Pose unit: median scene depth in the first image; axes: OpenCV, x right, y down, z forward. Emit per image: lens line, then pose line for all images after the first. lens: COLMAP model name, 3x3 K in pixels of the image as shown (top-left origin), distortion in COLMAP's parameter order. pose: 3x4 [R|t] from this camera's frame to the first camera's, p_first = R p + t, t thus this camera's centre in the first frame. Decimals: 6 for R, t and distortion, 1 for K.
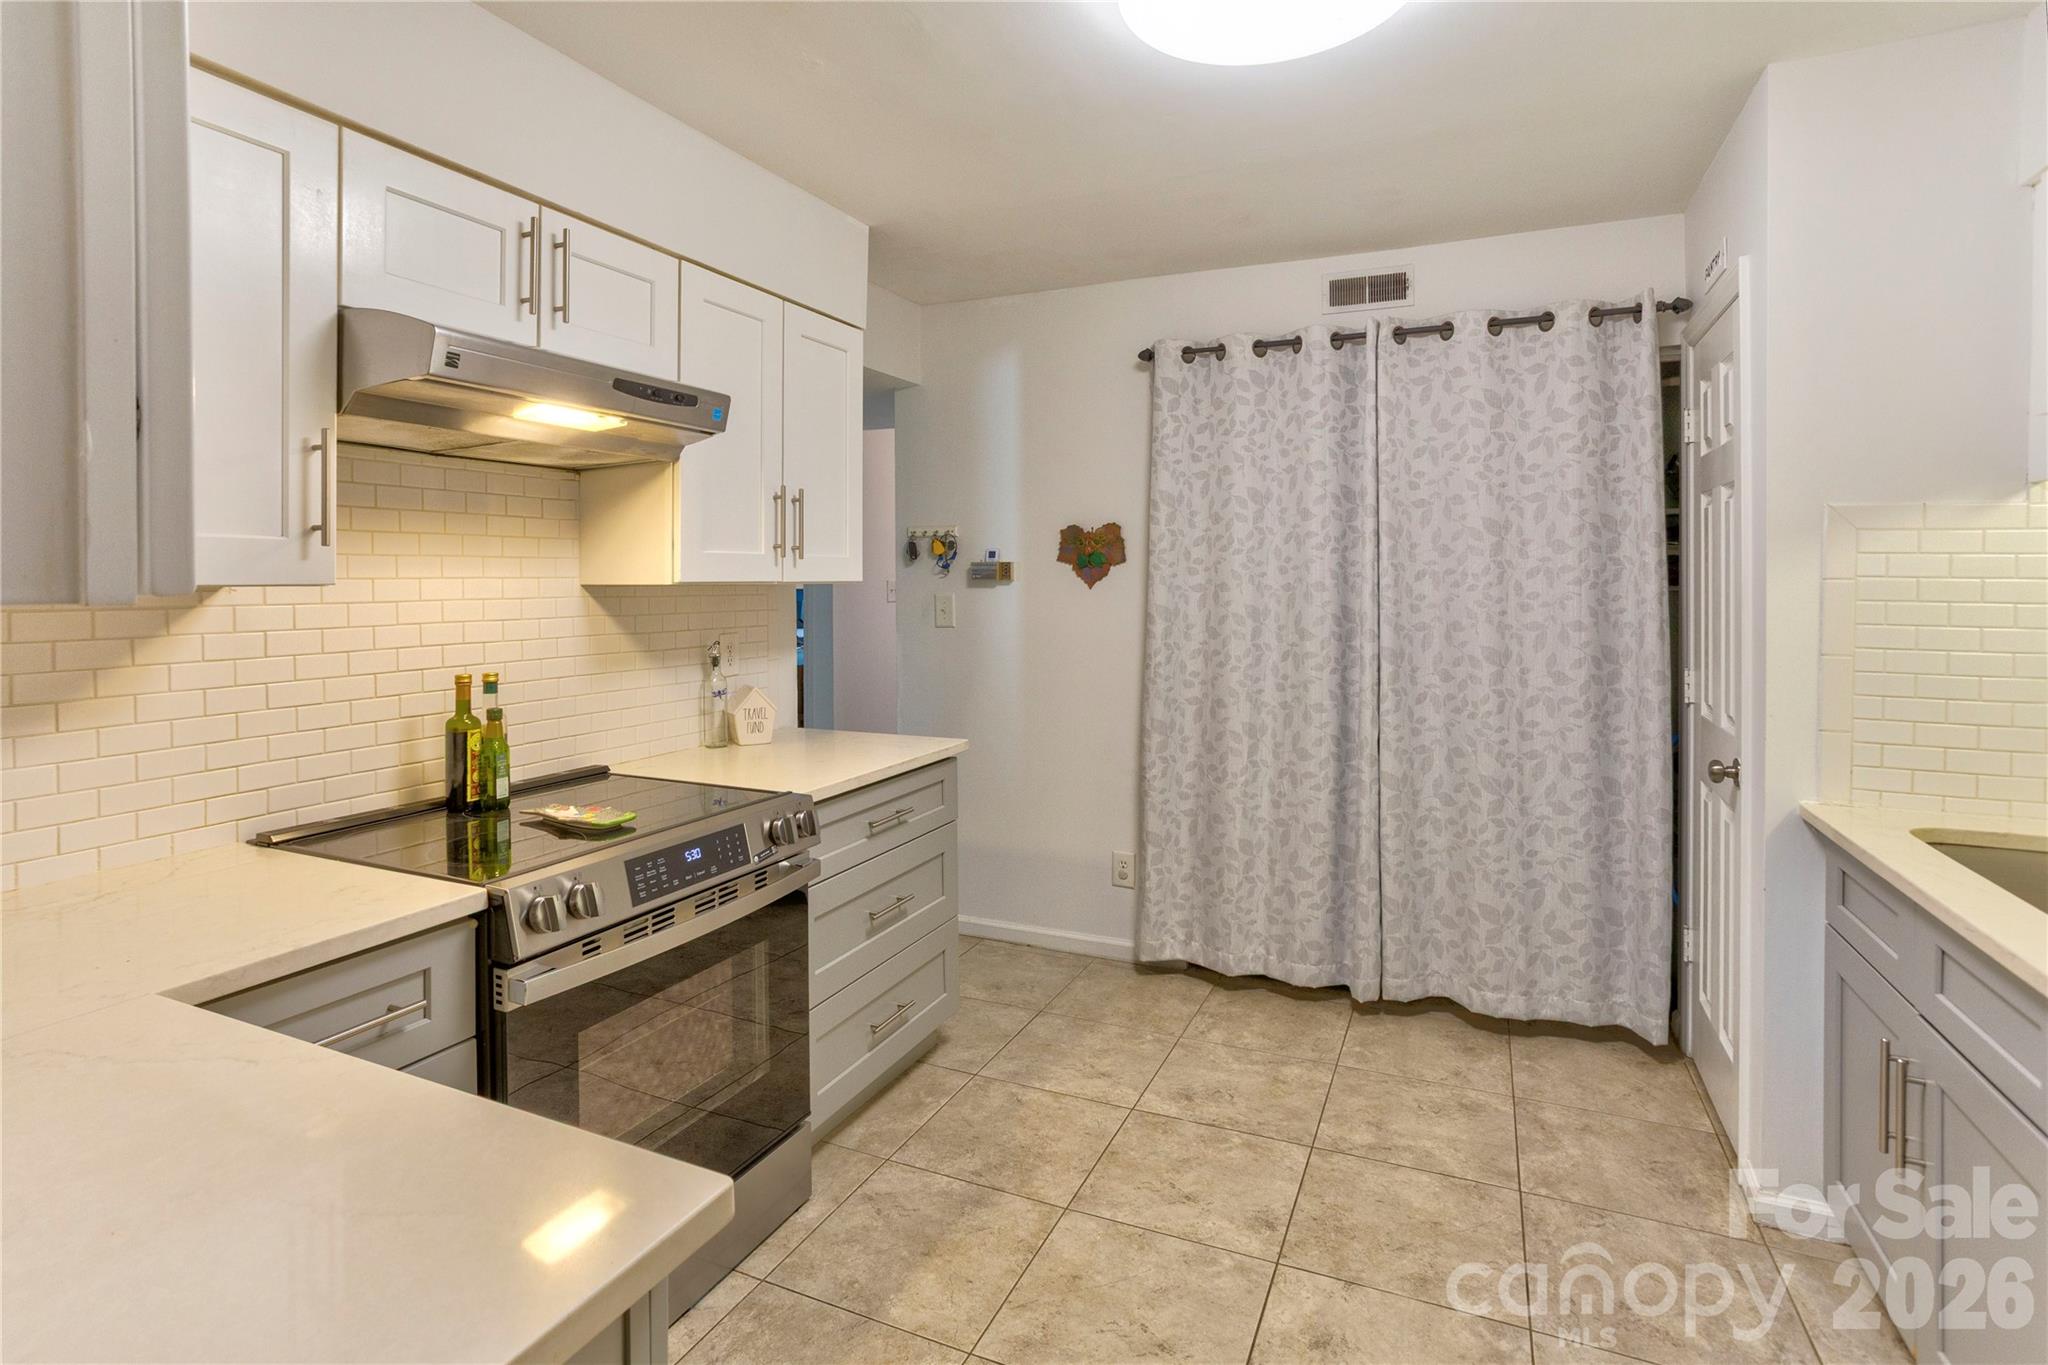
lens RADIAL K [[1019.8, 0, 1021.0], [0, 1019.8, 576.1], [0, 0, 1]] dist [-0.006091, -0.000257]
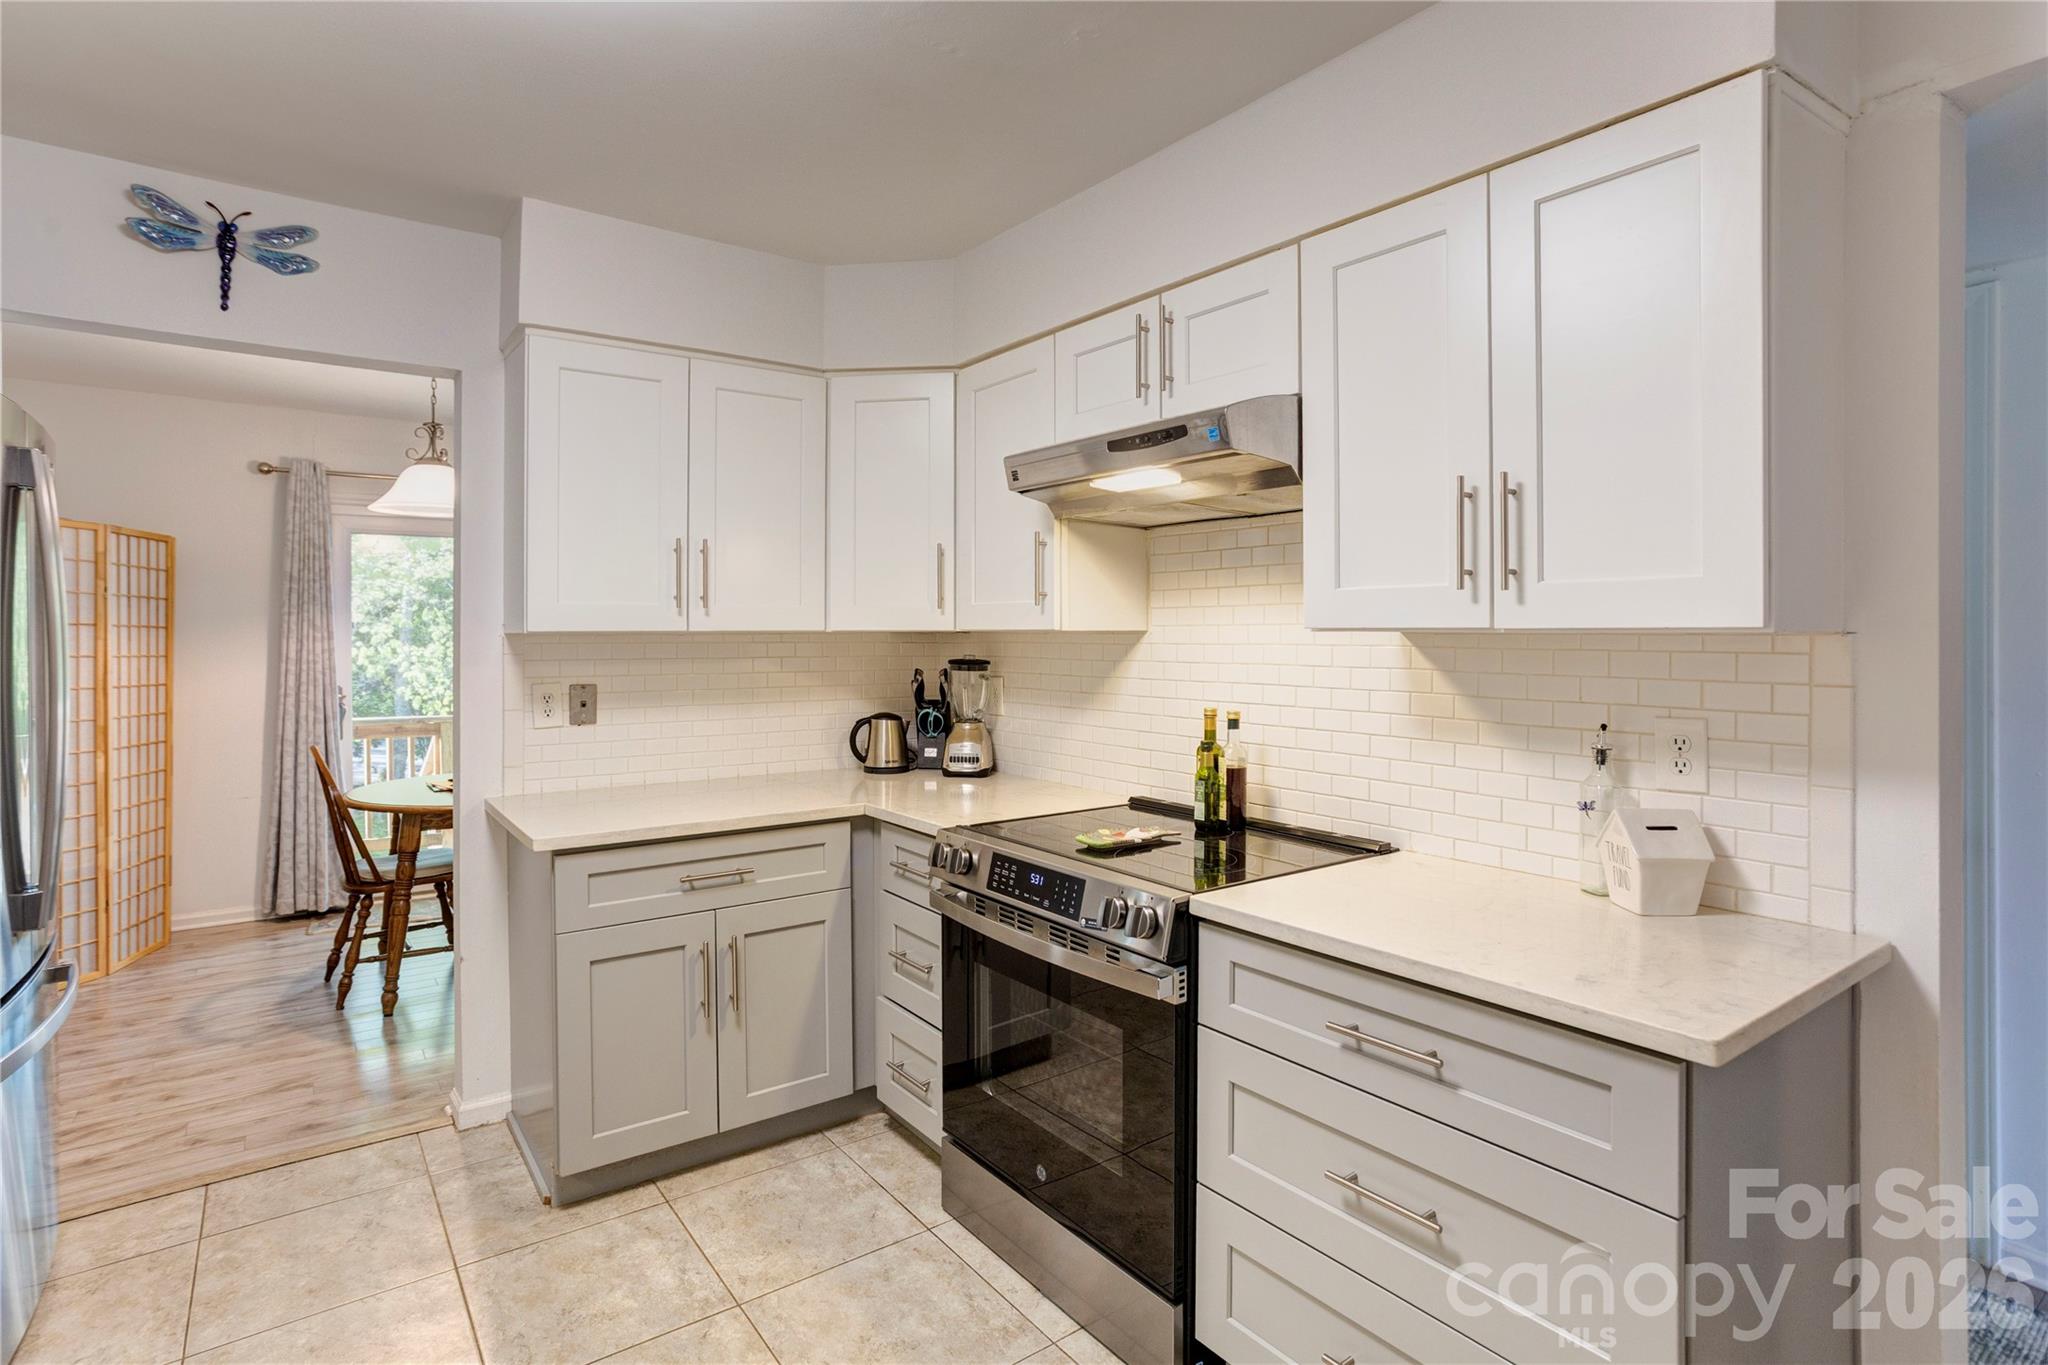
lens RADIAL K [[1019.8, 0, 983.3], [0, 1019.8, 641.7], [0, 0, 1]] dist [-0.006091, -0.000257]
pose [[-0.493991, 0.014051, -0.869353, 0.589119], [0.005573, 0.999900, 0.012994, 0.004392], [0.869449, 0.001574, -0.494020, 1.347458]]
